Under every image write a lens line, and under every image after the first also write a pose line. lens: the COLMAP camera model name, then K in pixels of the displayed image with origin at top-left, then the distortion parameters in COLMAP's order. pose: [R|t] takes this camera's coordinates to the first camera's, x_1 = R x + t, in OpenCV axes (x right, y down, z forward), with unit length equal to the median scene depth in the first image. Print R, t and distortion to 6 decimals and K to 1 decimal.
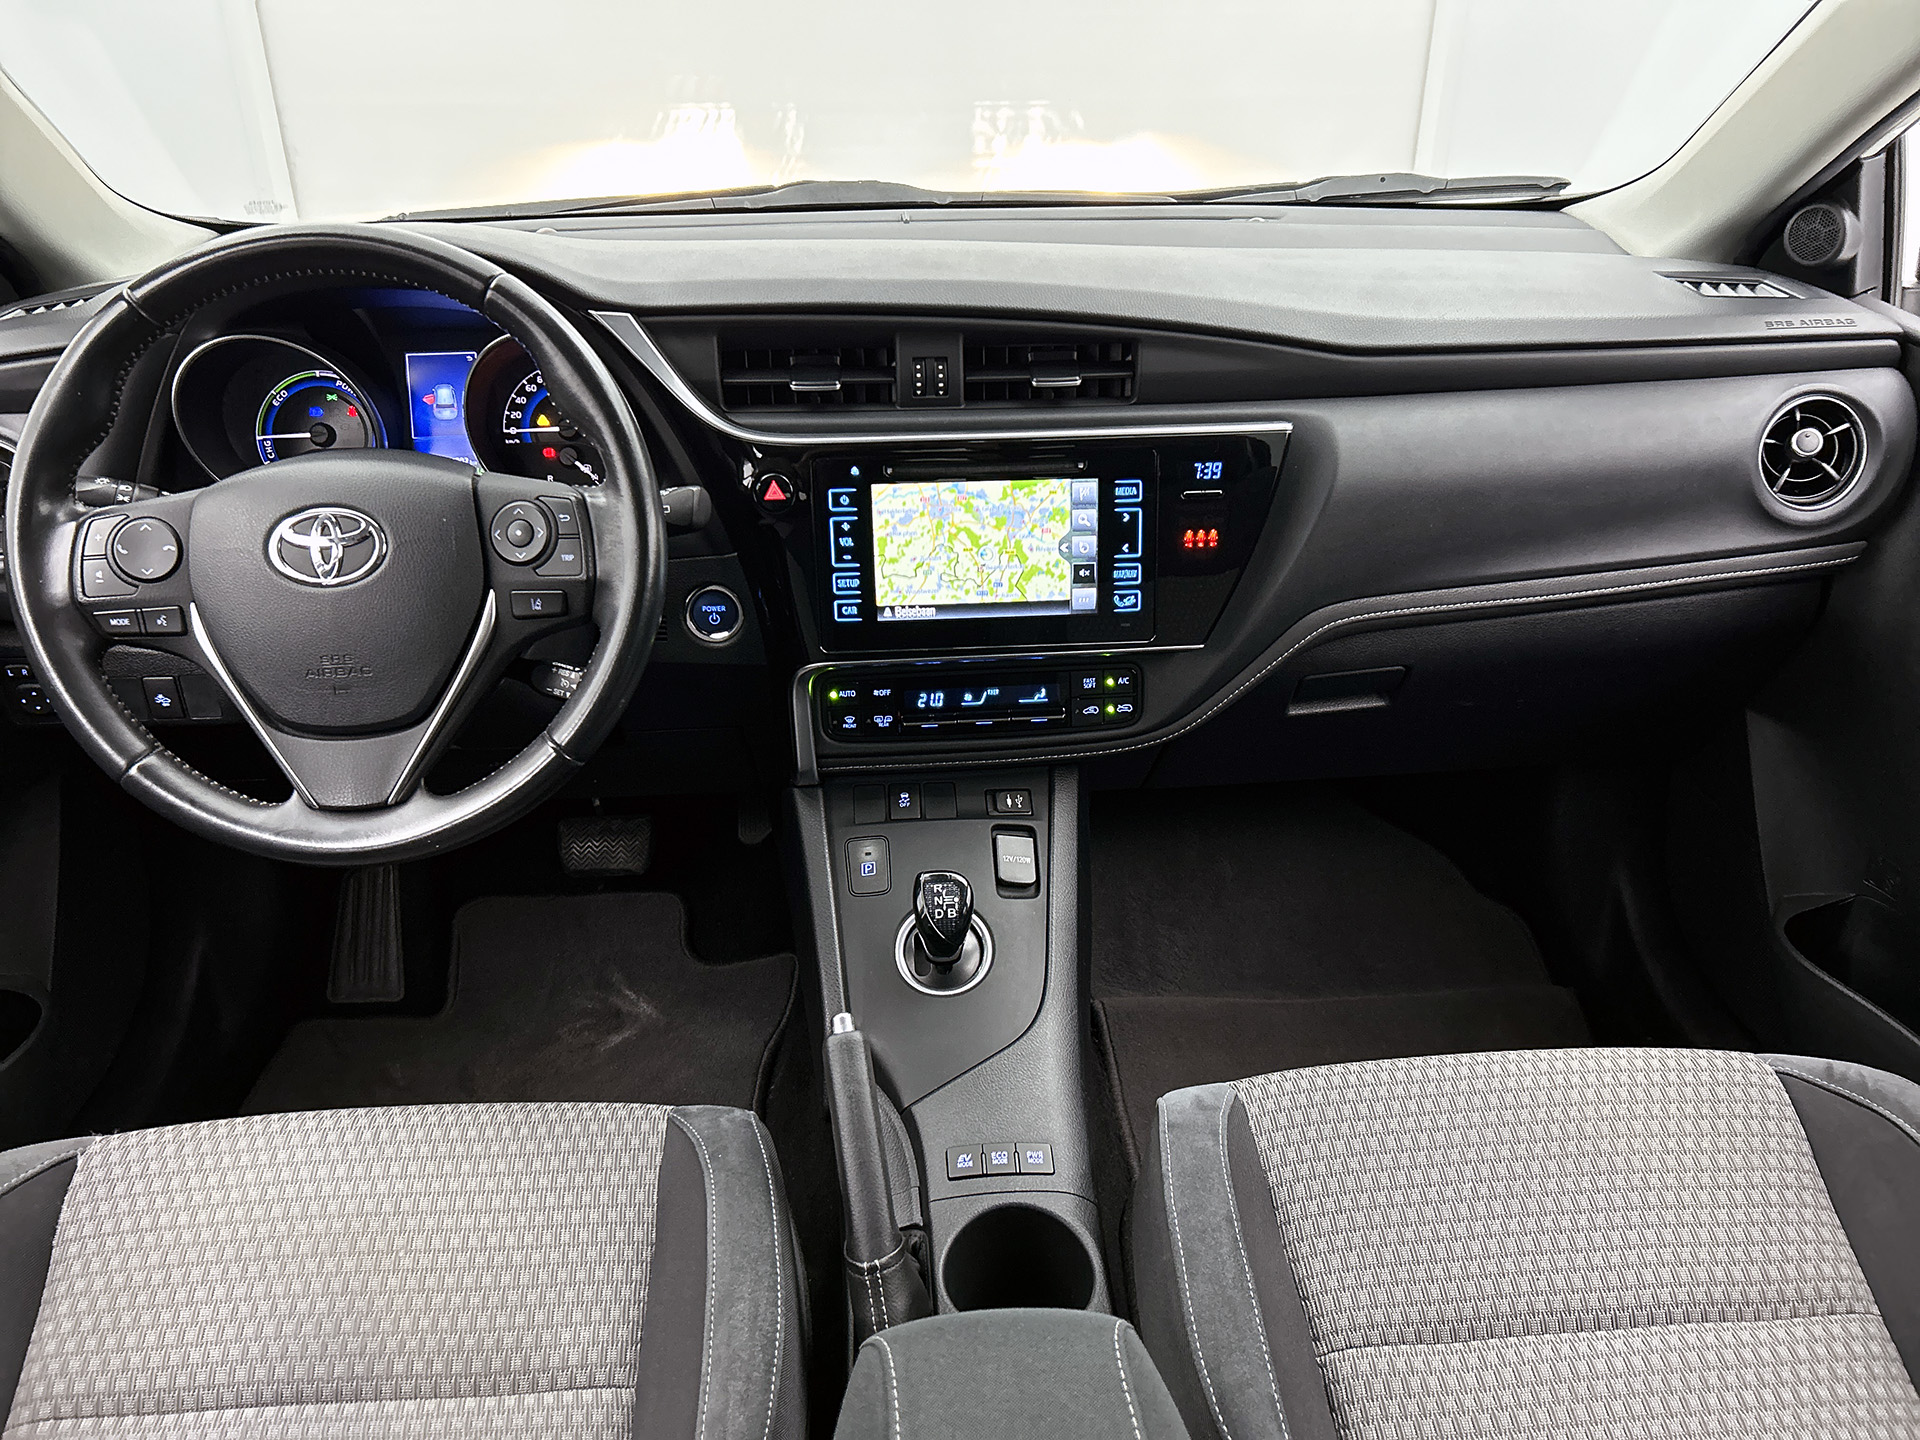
lens RADIAL K [[1436.8, 0, 957.1], [0, 1436.8, 730.6], [0, 0, 1]] dist [0.077806, -0.095628]
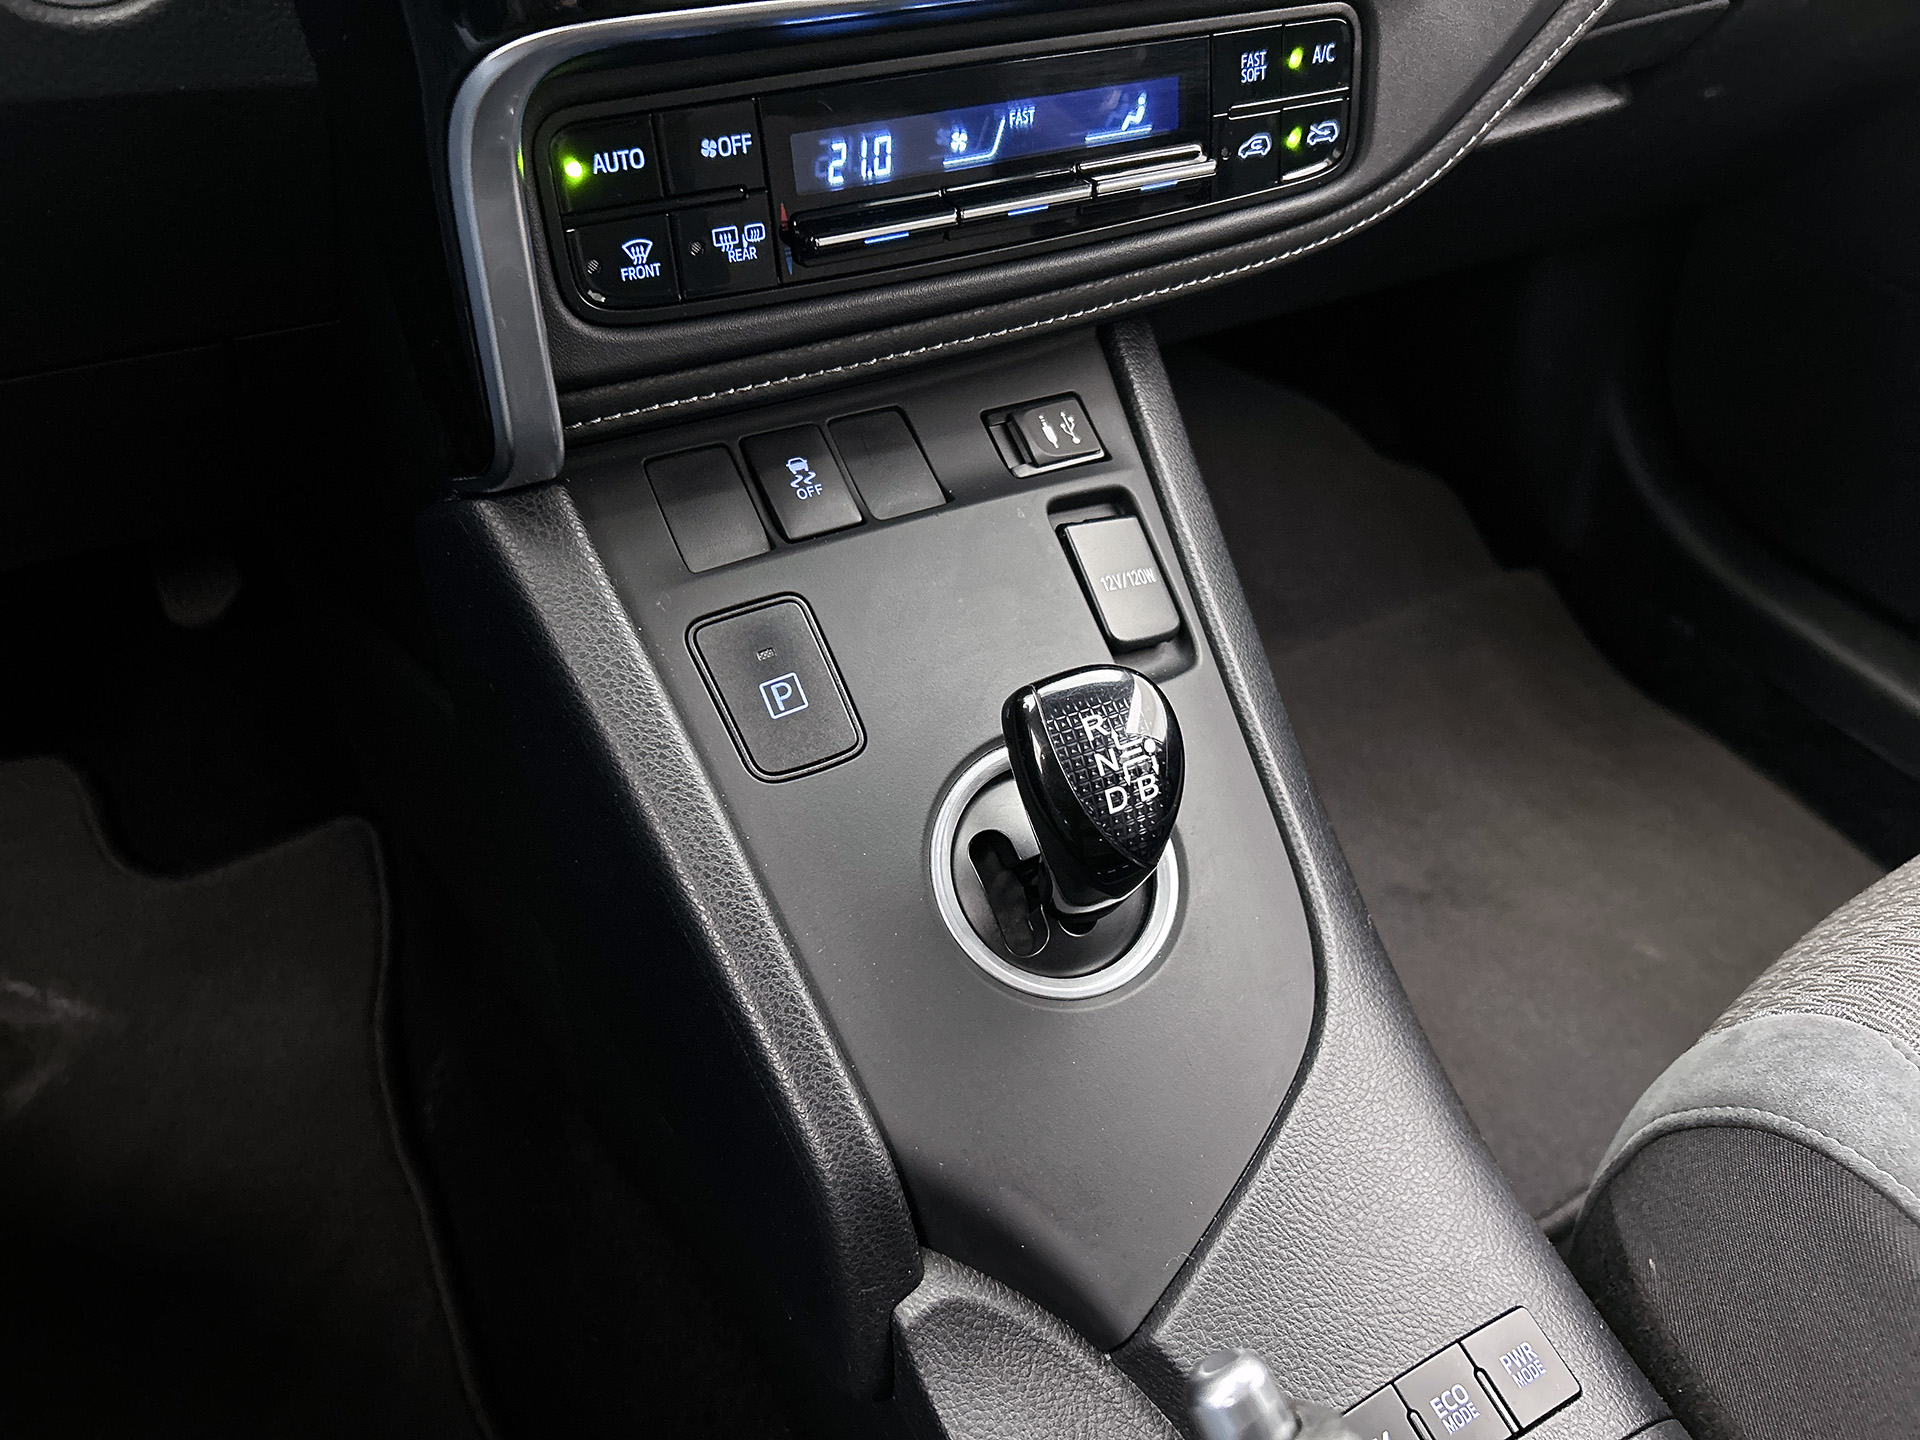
lens RADIAL K [[1470.2, 0, 960.0], [0, 1470.2, 720.0], [0, 0, 1]] dist [-0.001530, -0.006141]
pose [[0.897454, -0.242492, 0.368475, -0.161781], [0.144988, 0.951089, 0.272778, 0.012939], [-0.416599, -0.191381, 0.888717, 0.704809]]
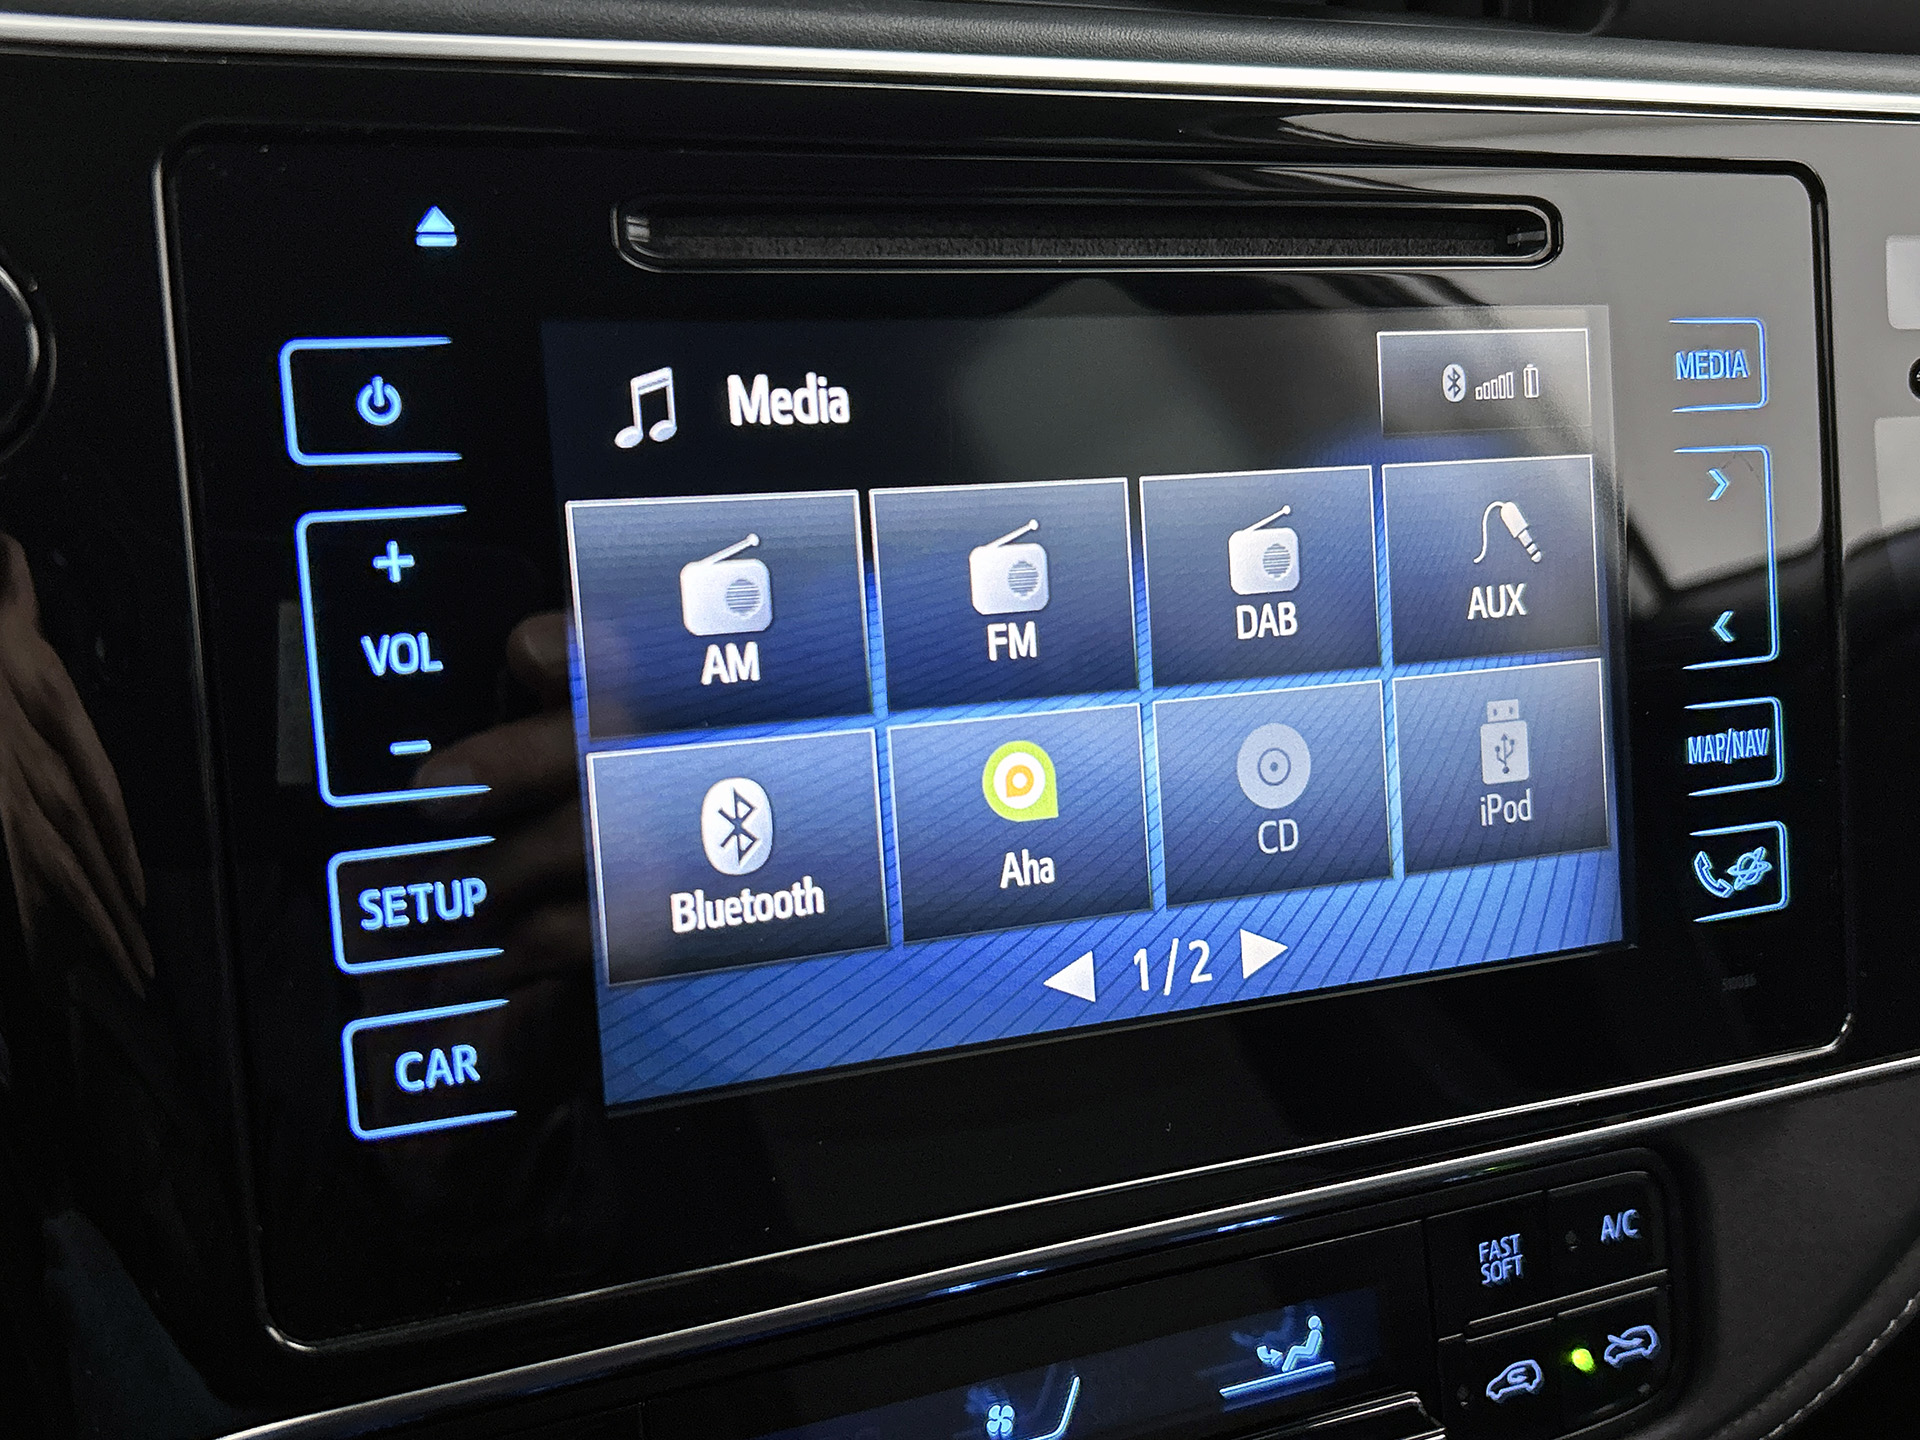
lens RADIAL K [[2063.0, 0, 965.5], [0, 2063.0, 715.4], [0, 0, 1]] dist [0.117035, -0.381947]
pose [[0.938351, -0.061230, 0.340219, -0.096346], [0.128365, 0.975536, -0.178470, -0.072392], [-0.320968, 0.211139, 0.923255, 0.749979]]
